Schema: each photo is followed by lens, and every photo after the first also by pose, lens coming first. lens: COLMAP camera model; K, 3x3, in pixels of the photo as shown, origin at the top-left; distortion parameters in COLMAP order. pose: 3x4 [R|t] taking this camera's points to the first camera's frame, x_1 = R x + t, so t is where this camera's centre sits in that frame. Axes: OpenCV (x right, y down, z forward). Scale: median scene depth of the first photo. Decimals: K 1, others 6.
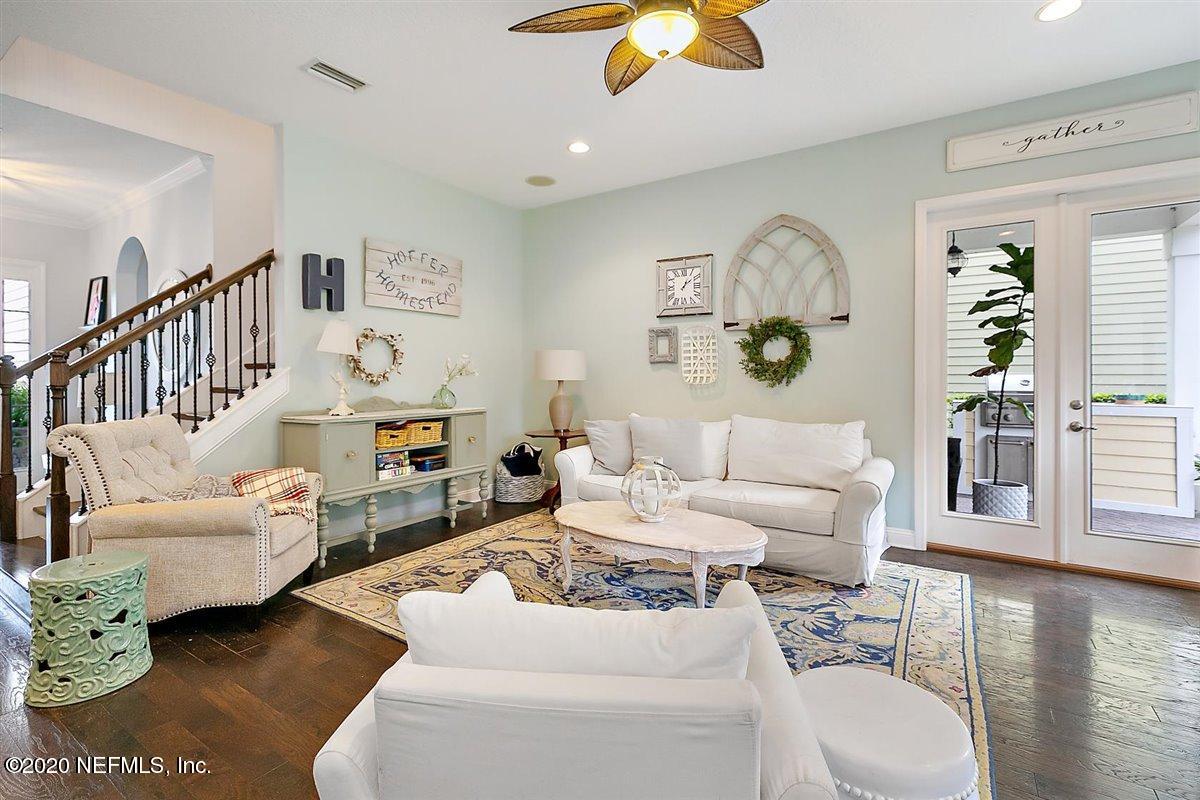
lens RADIAL K [[545.0, 0, 598.8], [0, 545.0, 378.3], [0, 0, 1]] dist [0.002791, 0.000476]
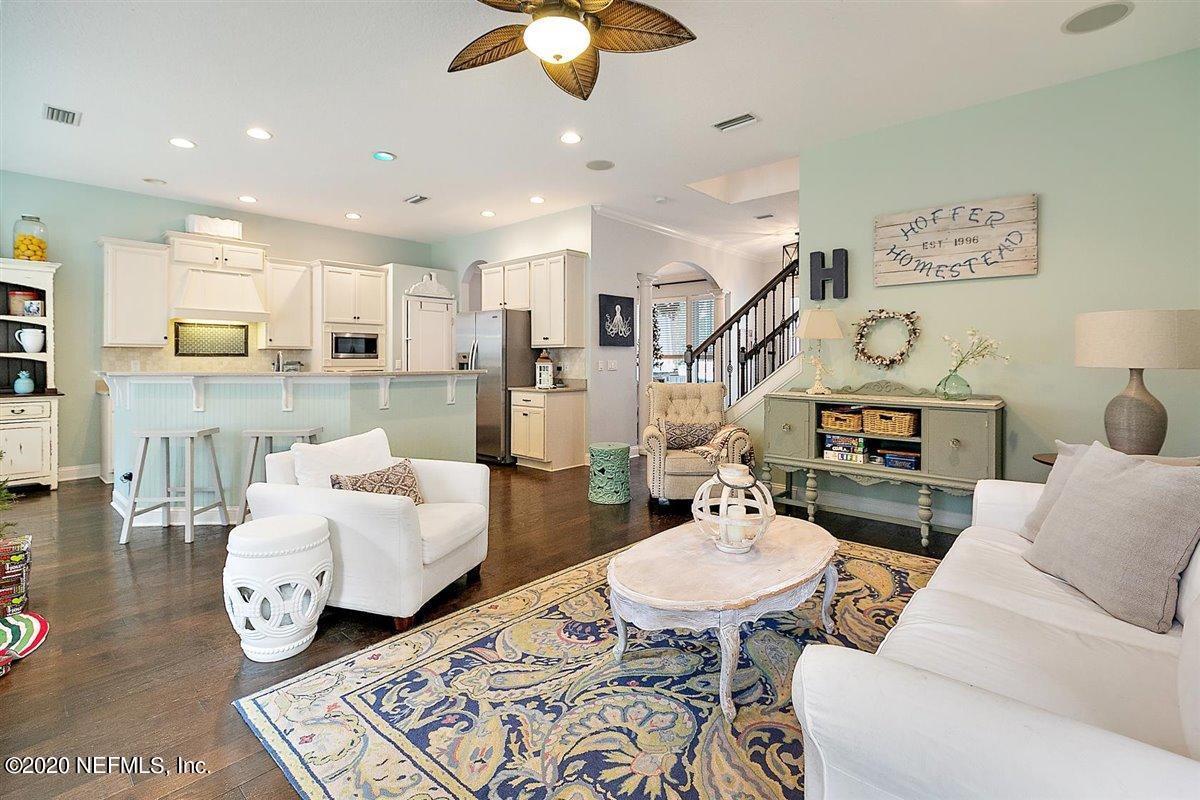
lens RADIAL K [[549.2, 0, 604.1], [0, 549.2, 363.2], [0, 0, 1]] dist [0.001316, 0.000302]
pose [[-0.146524, 0.009489, -0.989162, 0.666114], [-0.007737, 0.999912, 0.010738, -0.003048], [0.989177, 0.009226, -0.146437, 0.709802]]
